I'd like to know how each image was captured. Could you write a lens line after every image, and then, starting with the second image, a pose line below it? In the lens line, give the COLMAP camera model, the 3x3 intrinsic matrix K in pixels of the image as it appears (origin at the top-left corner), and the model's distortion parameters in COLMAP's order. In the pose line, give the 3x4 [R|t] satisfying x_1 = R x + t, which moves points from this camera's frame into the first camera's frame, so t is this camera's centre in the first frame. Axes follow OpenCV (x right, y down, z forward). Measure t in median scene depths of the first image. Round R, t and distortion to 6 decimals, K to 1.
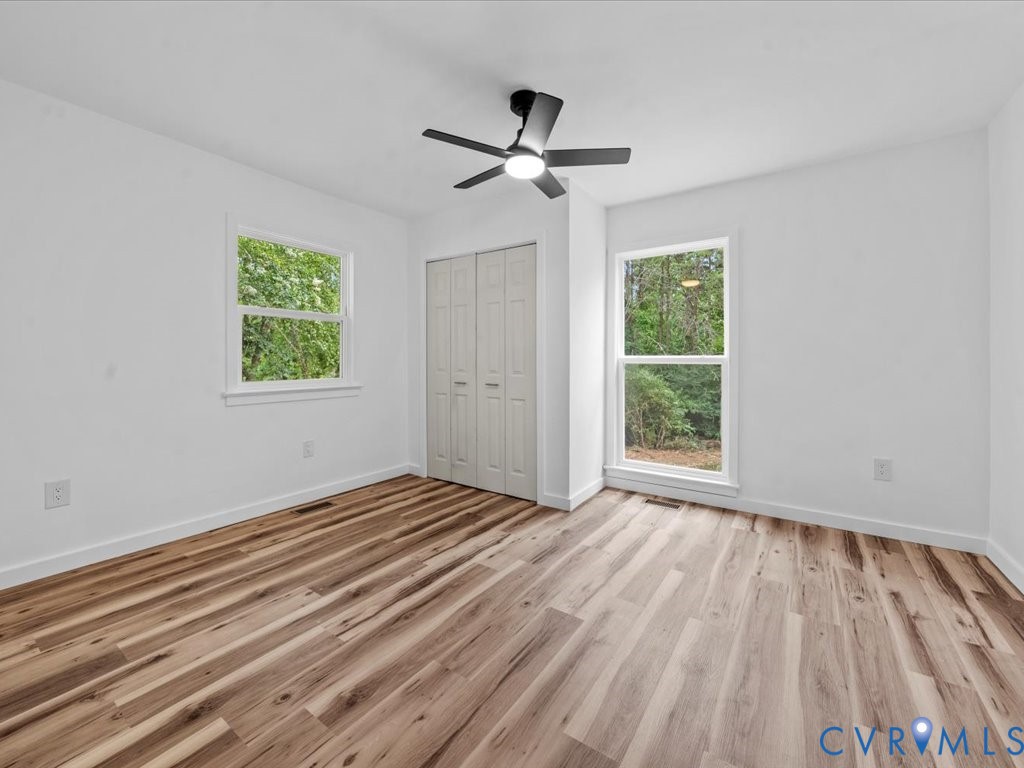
lens RADIAL K [[429.2, 0, 503.8], [0, 429.2, 376.5], [0, 0, 1]] dist [-0.000402, -0.000144]
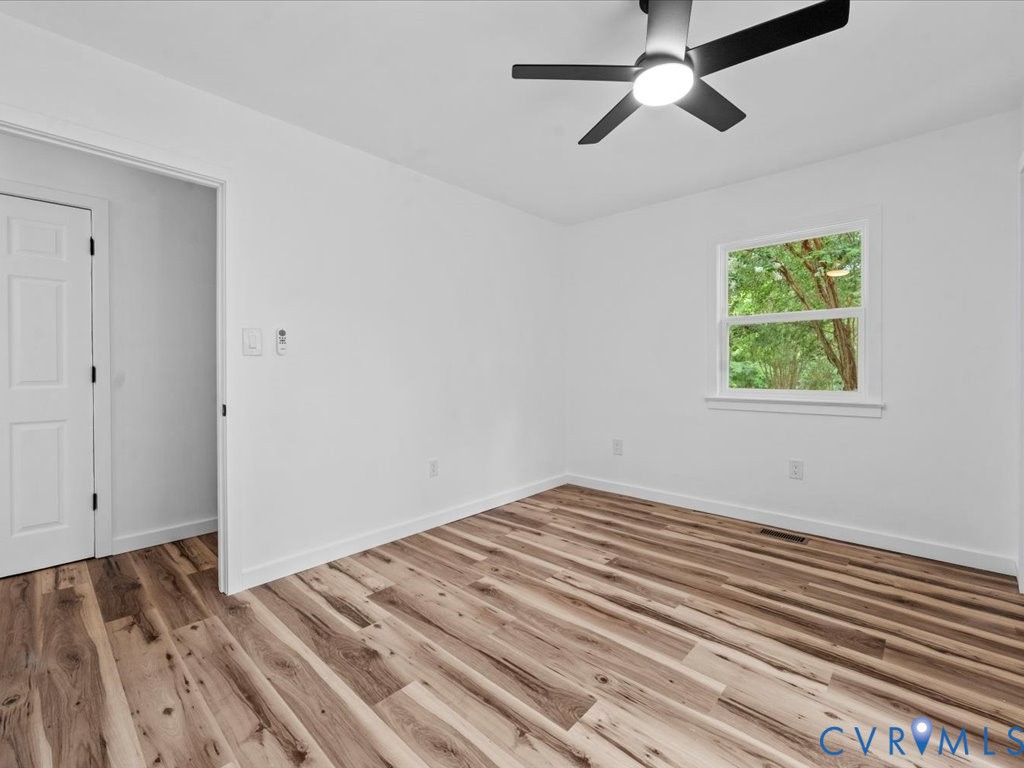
lens RADIAL K [[429.2, 0, 503.8], [0, 429.2, 376.5], [0, 0, 1]] dist [-0.000402, -0.000144]
pose [[-0.126116, 0.018388, -0.991845, 0.692858], [-0.034126, 0.999156, 0.022863, -0.029208], [0.991428, 0.036731, -0.125382, 0.738589]]
